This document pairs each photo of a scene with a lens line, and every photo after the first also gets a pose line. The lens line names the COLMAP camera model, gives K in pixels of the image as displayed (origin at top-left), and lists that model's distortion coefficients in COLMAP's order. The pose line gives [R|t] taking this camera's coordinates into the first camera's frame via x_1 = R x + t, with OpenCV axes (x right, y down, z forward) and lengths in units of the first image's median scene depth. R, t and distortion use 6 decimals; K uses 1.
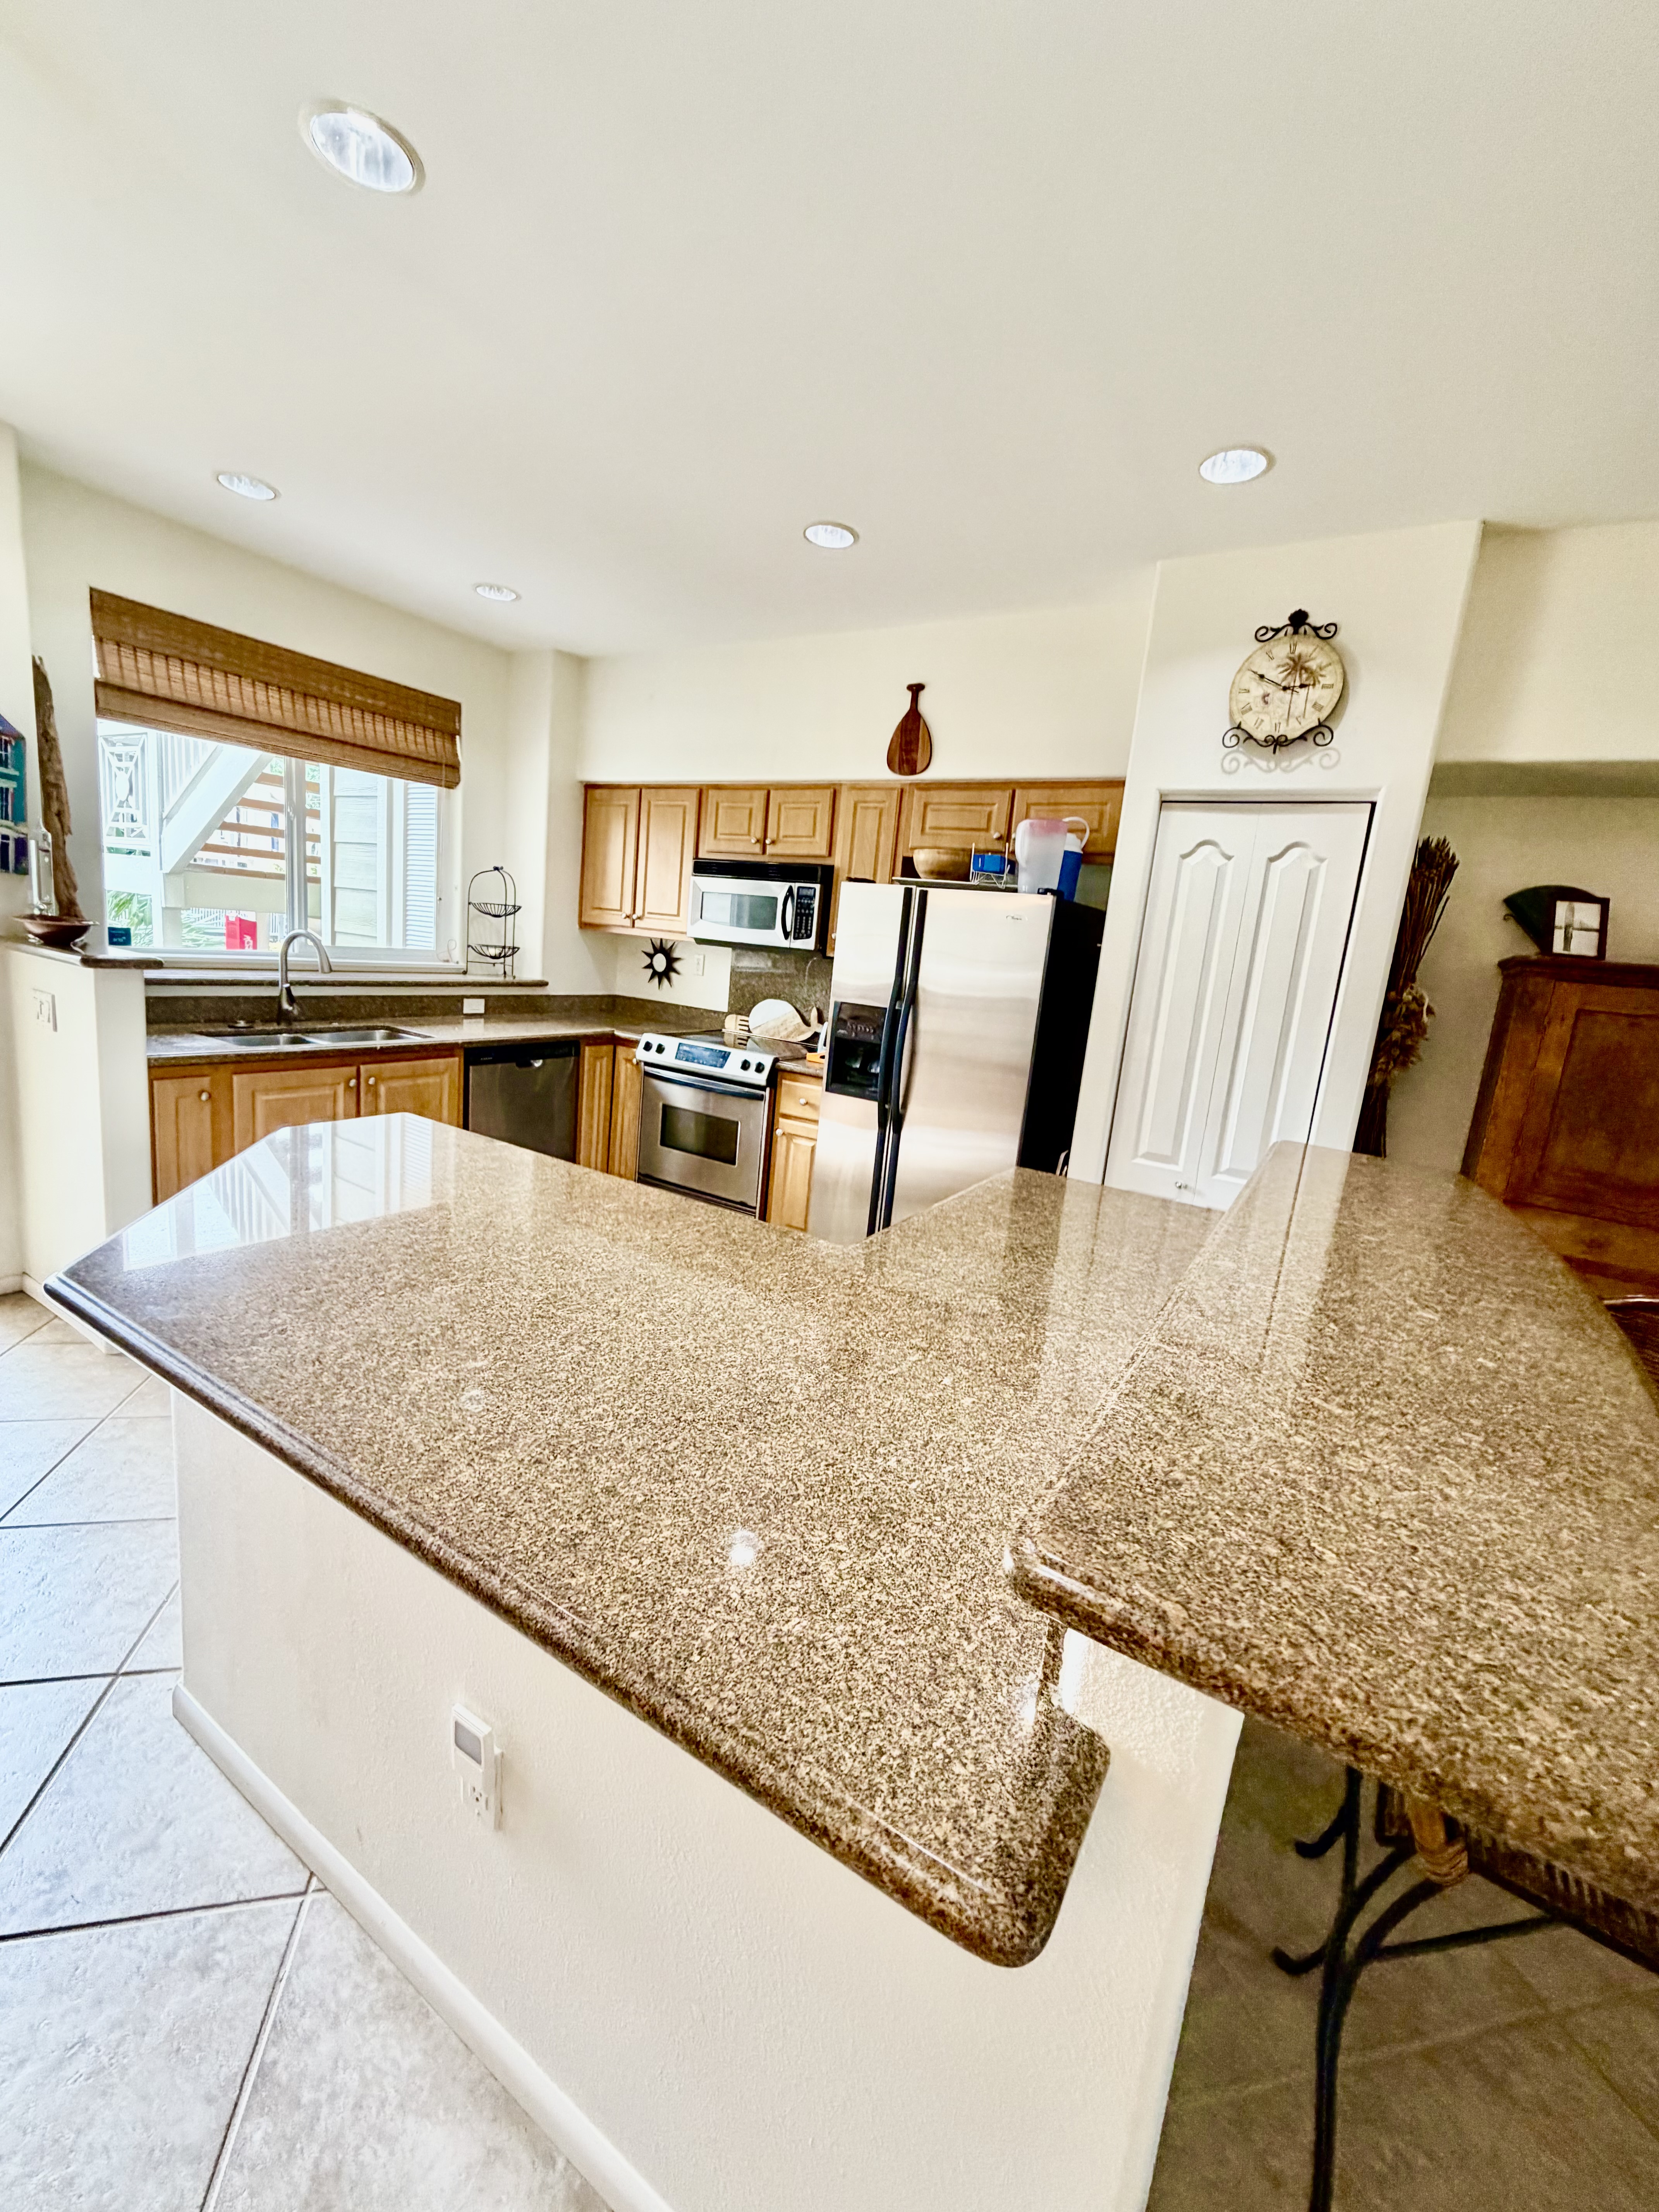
lens RADIAL K [[884.2, 0, 828.6], [0, 884.2, 1098.5], [0, 0, 1]] dist [-0.000126, -0.000079]
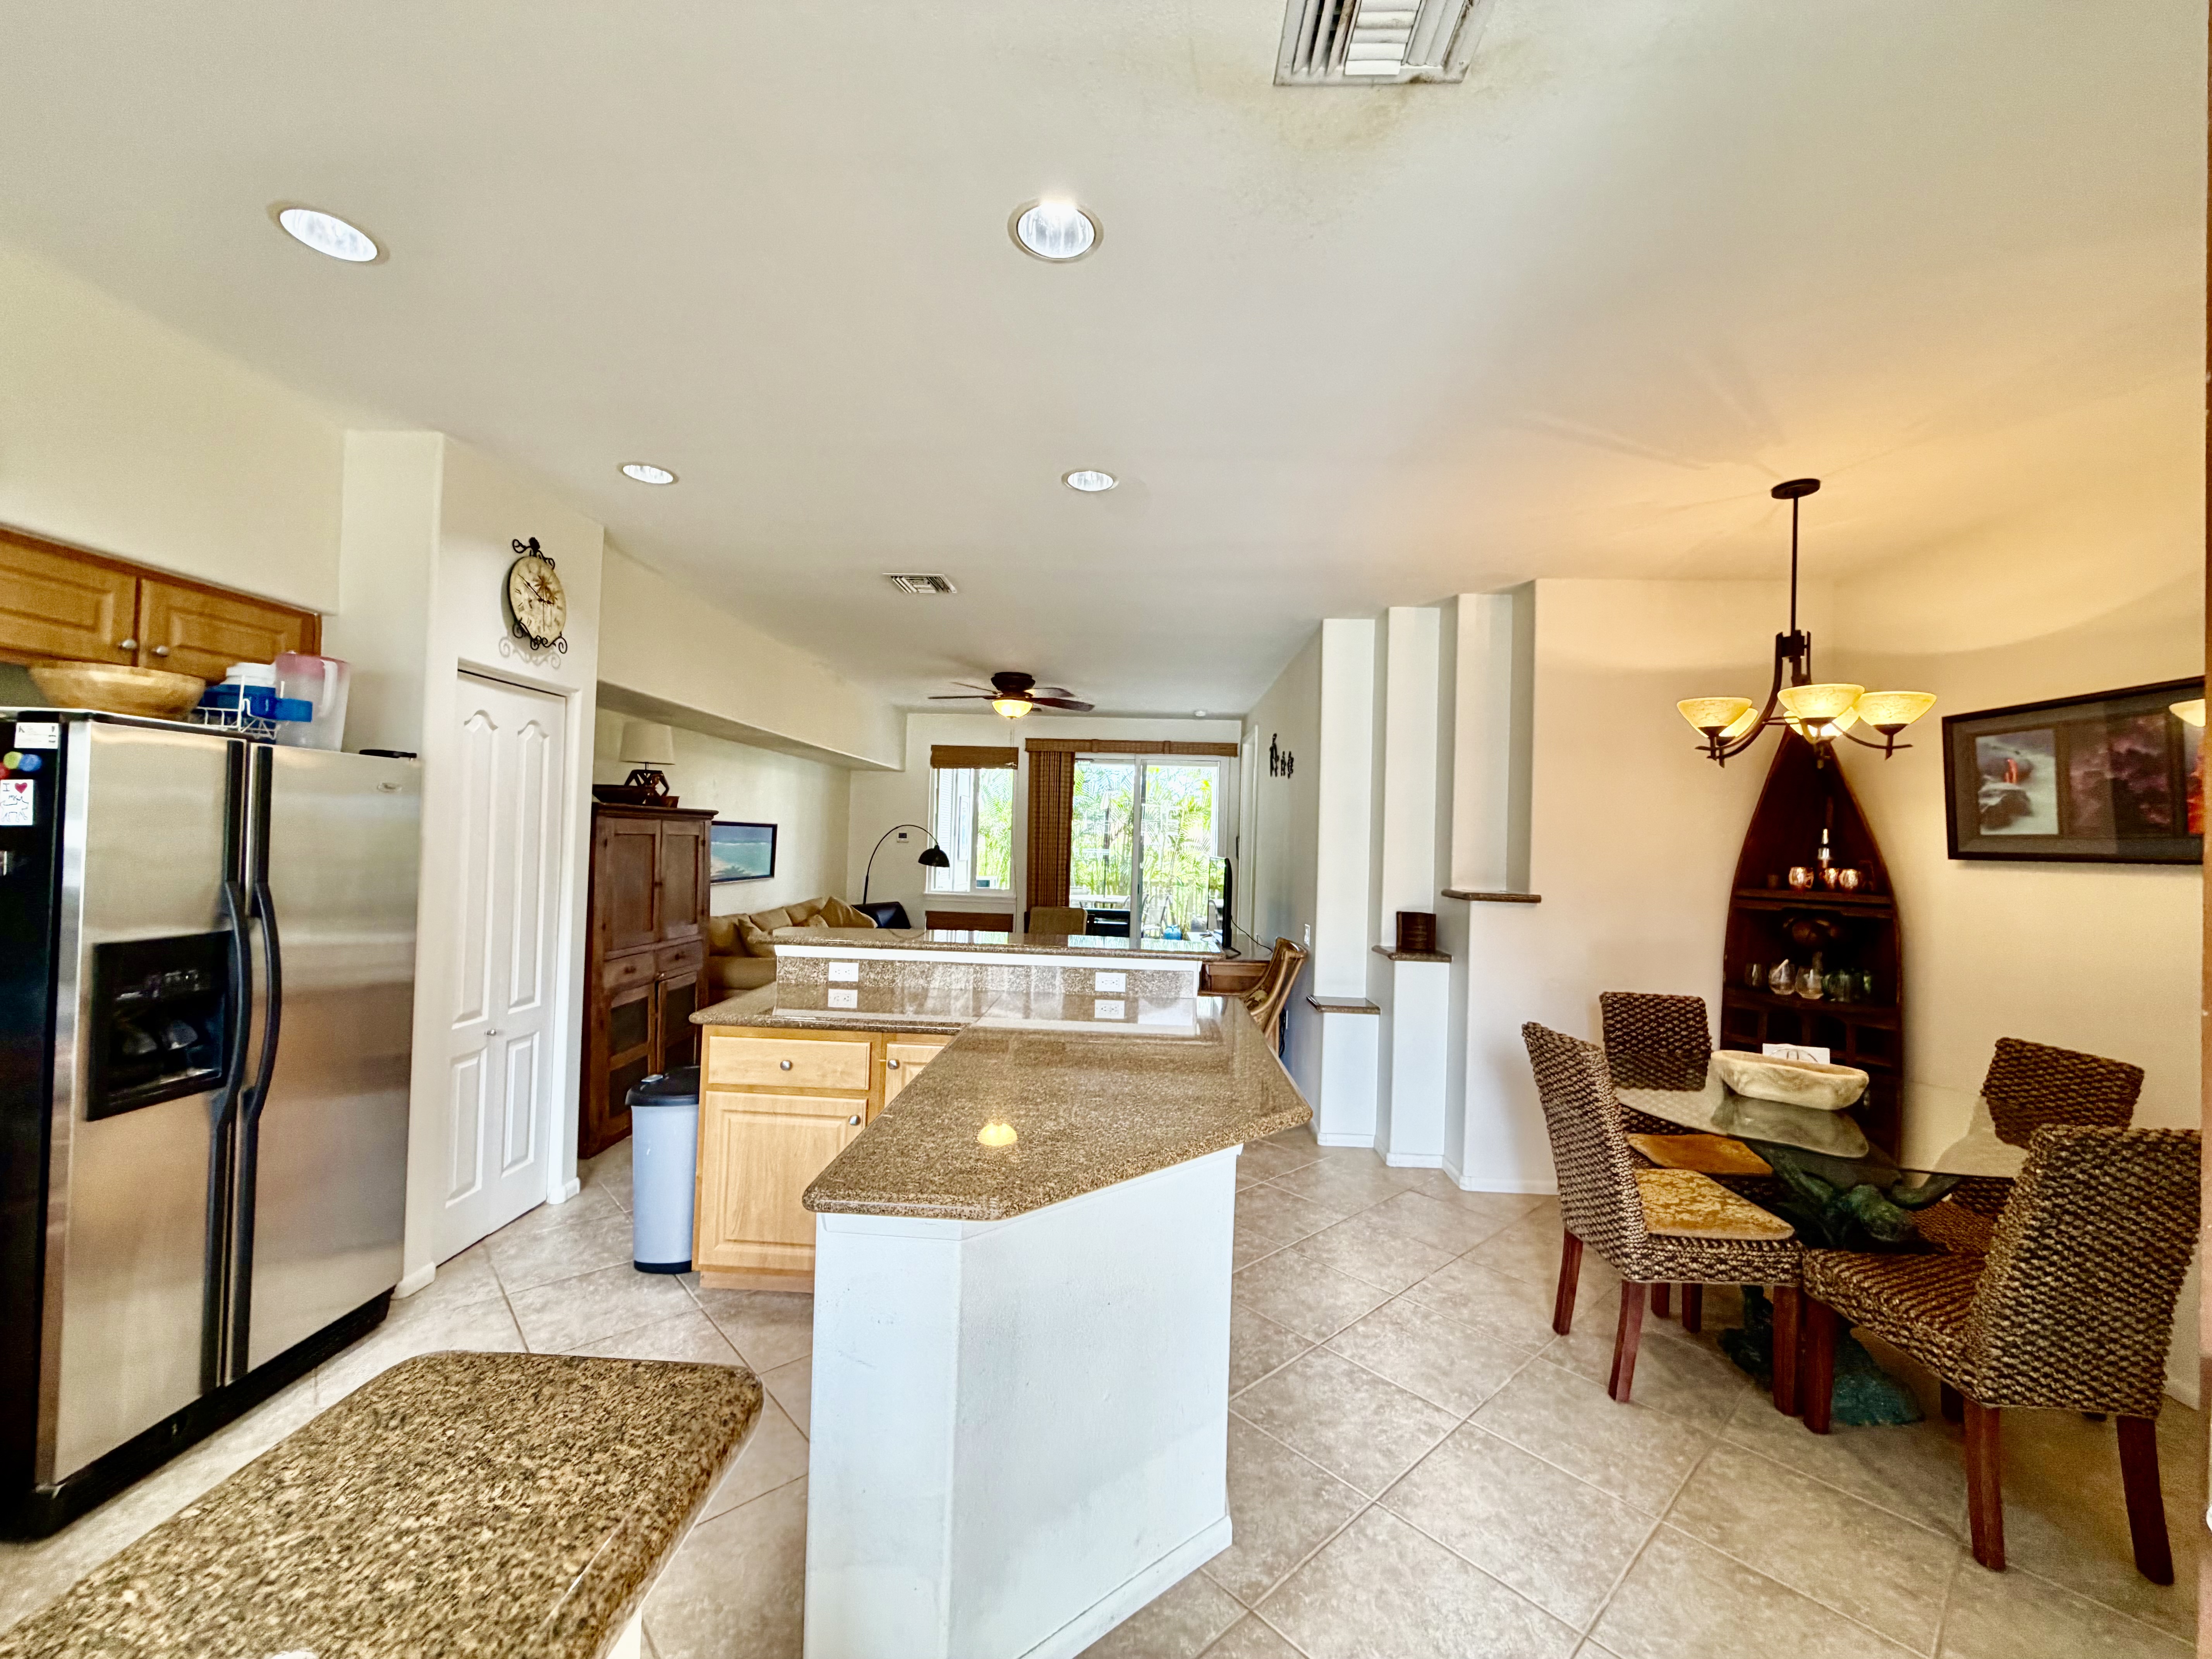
lens RADIAL K [[884.2, 0, 1098.2], [0, 884.2, 827.3], [0, 0, 1]] dist [-0.000126, -0.000079]
pose [[-0.484414, -0.095709, 0.869588, -0.694566], [0.081471, 0.984743, 0.153767, -0.200813], [-0.871037, 0.145333, -0.469226, 0.683946]]
